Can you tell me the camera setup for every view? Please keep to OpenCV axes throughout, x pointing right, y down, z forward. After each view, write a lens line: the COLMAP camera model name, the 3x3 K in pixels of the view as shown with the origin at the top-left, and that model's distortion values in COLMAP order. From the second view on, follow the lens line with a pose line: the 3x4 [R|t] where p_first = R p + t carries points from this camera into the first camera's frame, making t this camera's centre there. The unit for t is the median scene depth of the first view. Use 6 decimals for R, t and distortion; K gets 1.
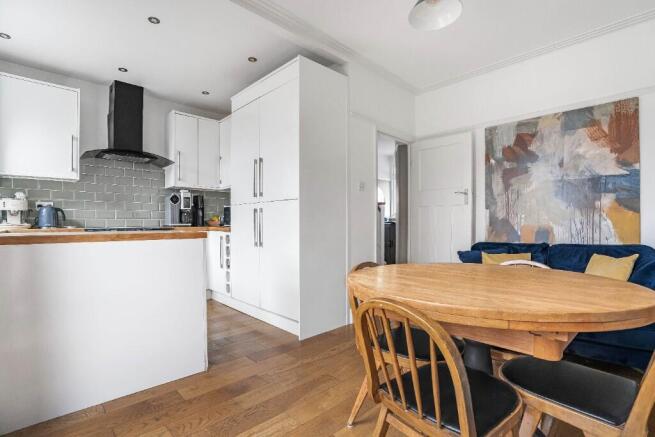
lens RADIAL K [[316.1, 0, 327.5], [0, 316.1, 218.5], [0, 0, 1]] dist [-0.038642, 0.000221]
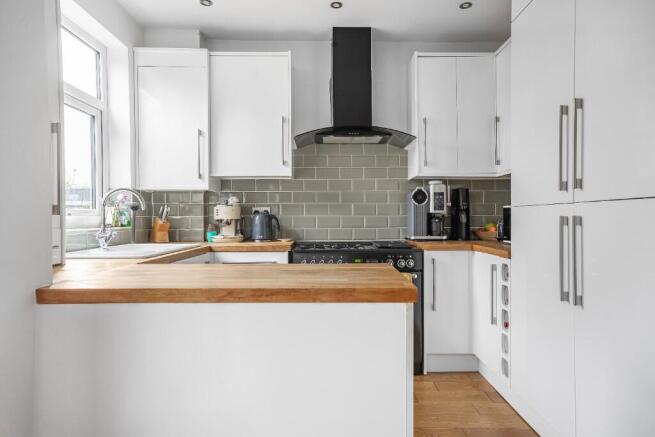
lens RADIAL K [[407.6, 0, 327.5], [0, 407.6, 218.5], [0, 0, 1]] dist [-0.003272, 0.000041]
pose [[0.716481, 0.006399, -0.697577, -0.059381], [0.005469, 0.999876, 0.014789, -0.033793], [0.697585, -0.014411, 0.716357, 0.316358]]
